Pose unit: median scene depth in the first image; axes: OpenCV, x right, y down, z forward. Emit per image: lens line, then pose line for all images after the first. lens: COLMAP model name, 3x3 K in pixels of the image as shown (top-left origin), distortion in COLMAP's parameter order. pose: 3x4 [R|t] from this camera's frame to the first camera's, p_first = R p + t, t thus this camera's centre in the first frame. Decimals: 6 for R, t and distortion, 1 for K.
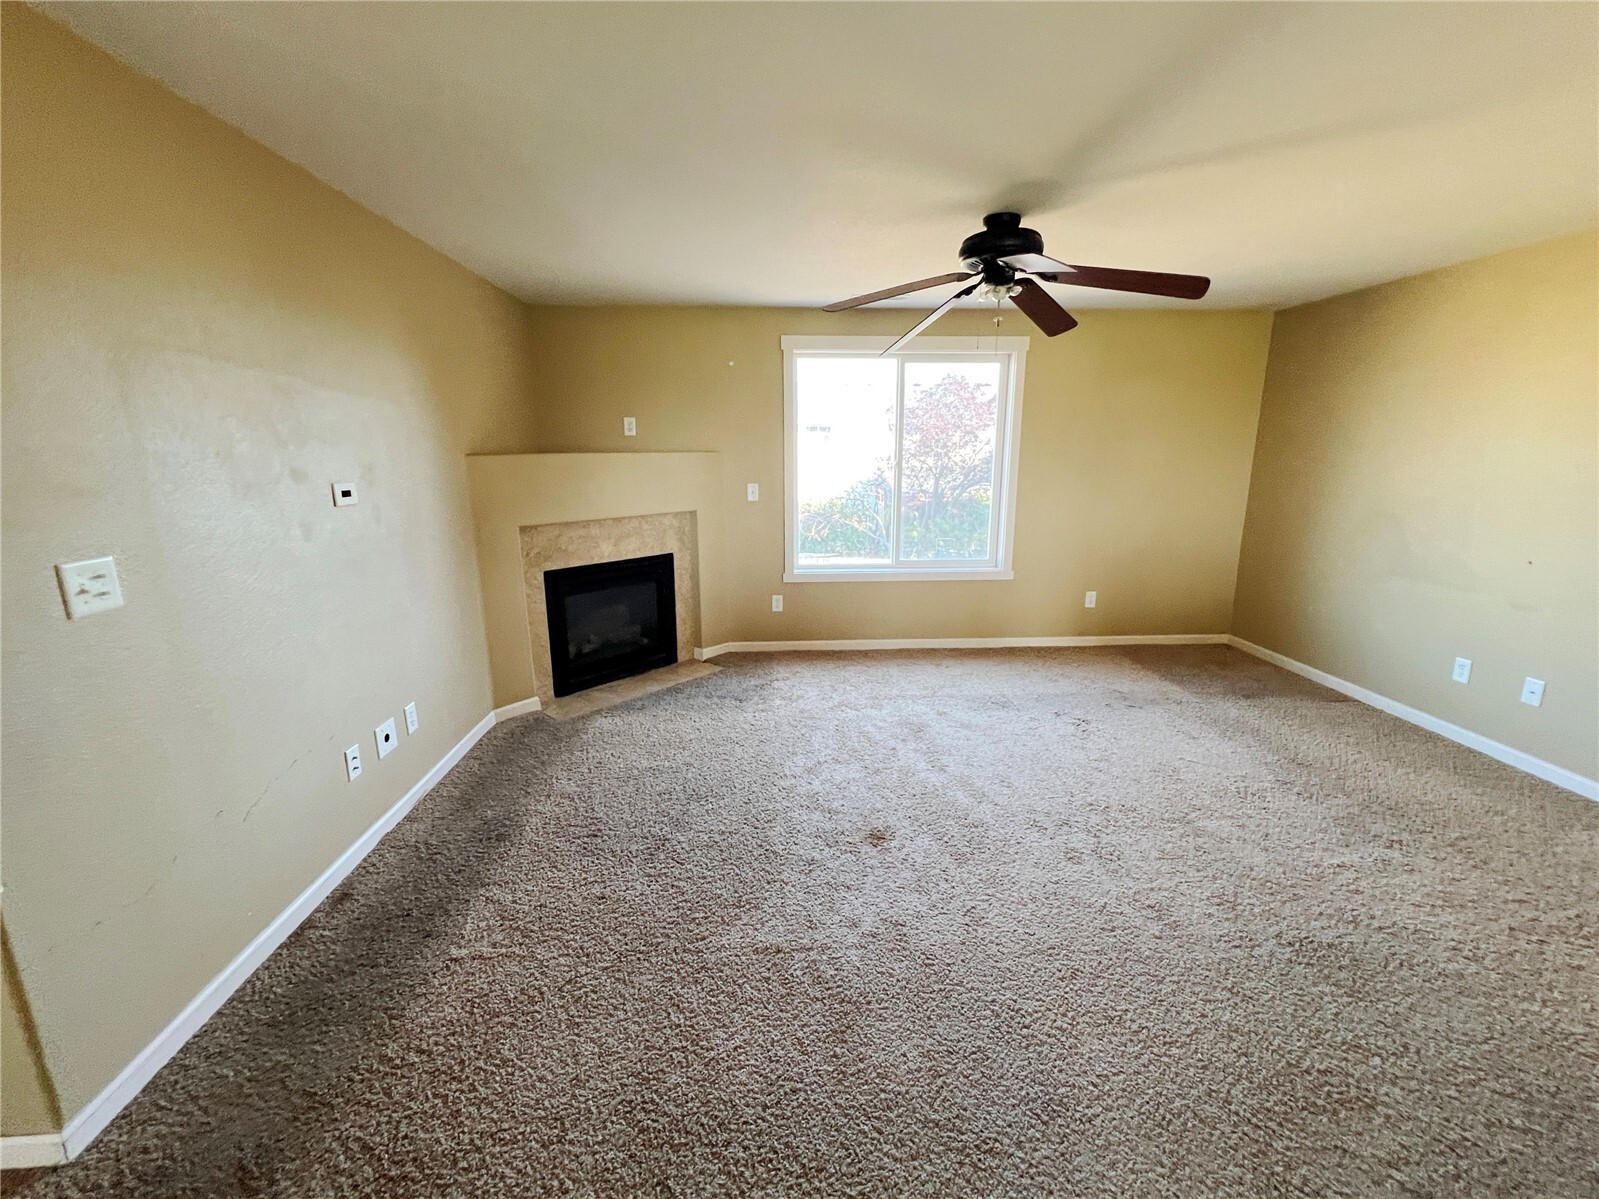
lens RADIAL K [[673.6, 0, 799.5], [0, 673.6, 599.5], [0, 0, 1]] dist [0.017241, -0.000144]
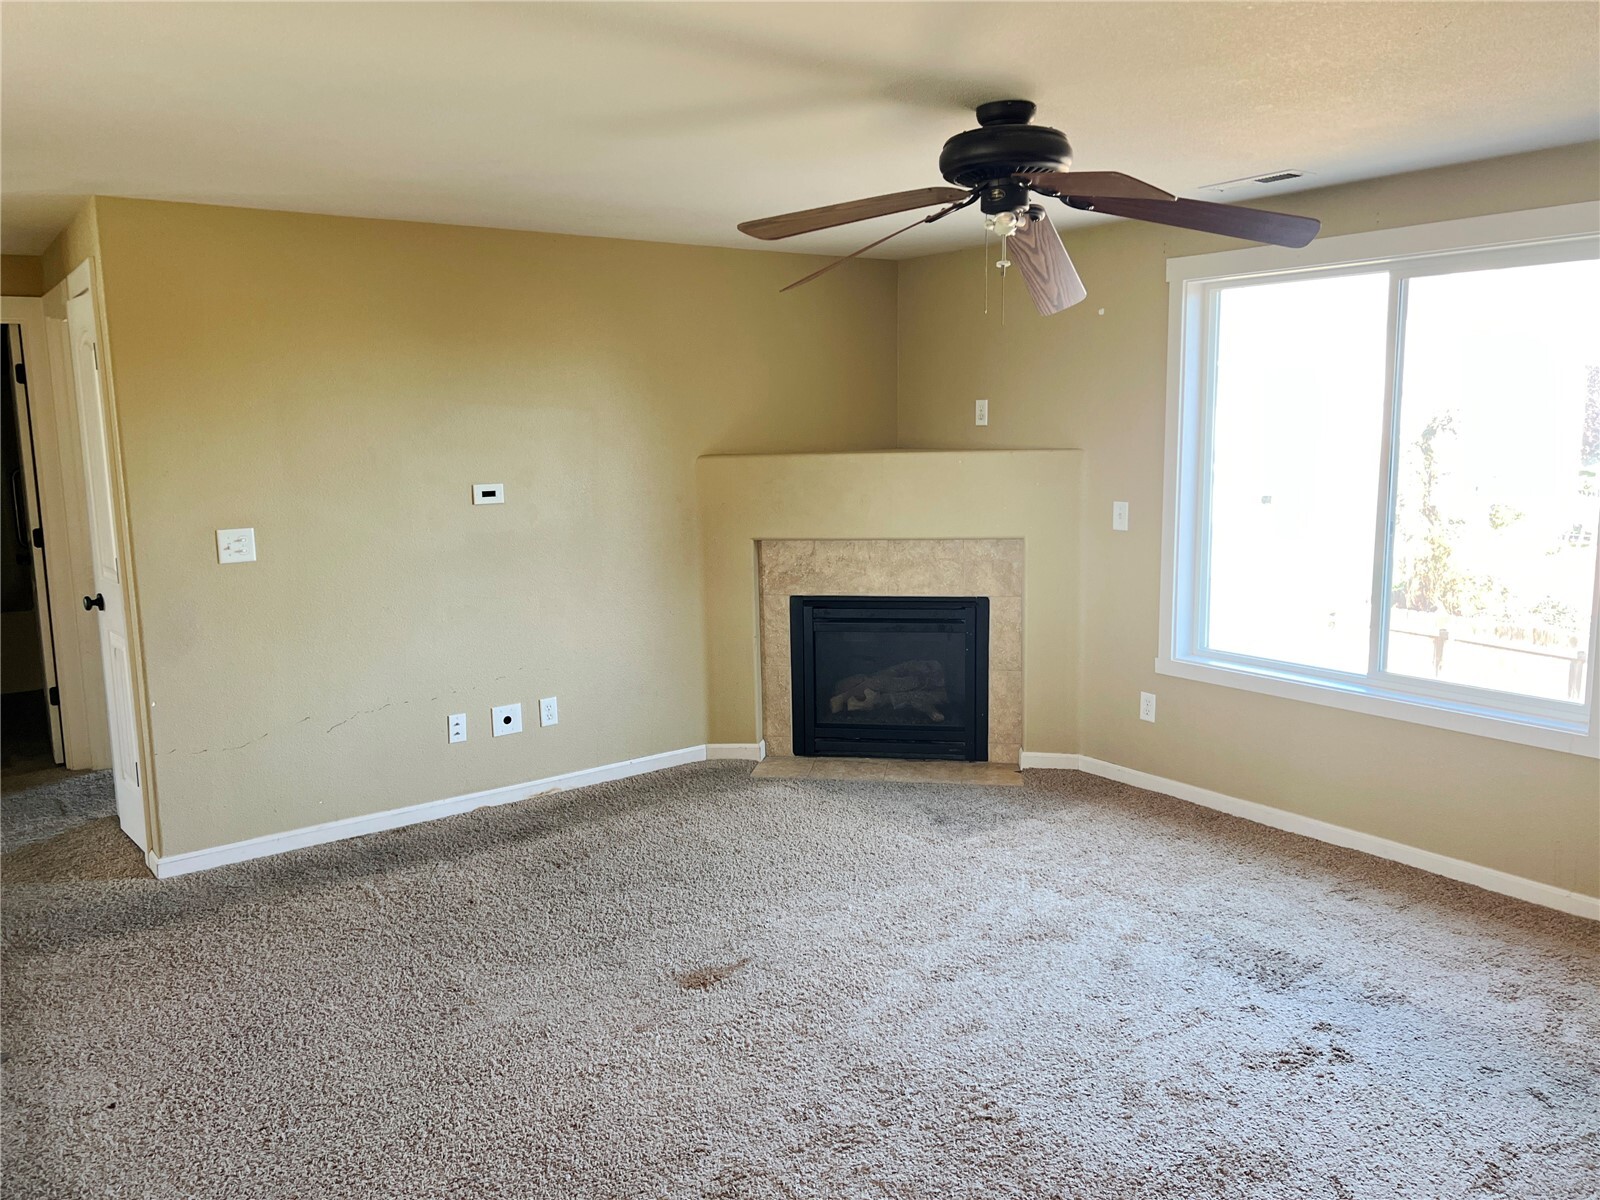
lens RADIAL K [[1208.0, 0, 800.0], [0, 1208.0, 600.0], [0, 0, 1]] dist [0.080744, -0.096466]
pose [[0.546912, 0.118828, -0.828714, 0.822654], [-0.170648, 0.984917, 0.028607, -0.079082], [0.819614, 0.125773, 0.558940, 0.191877]]
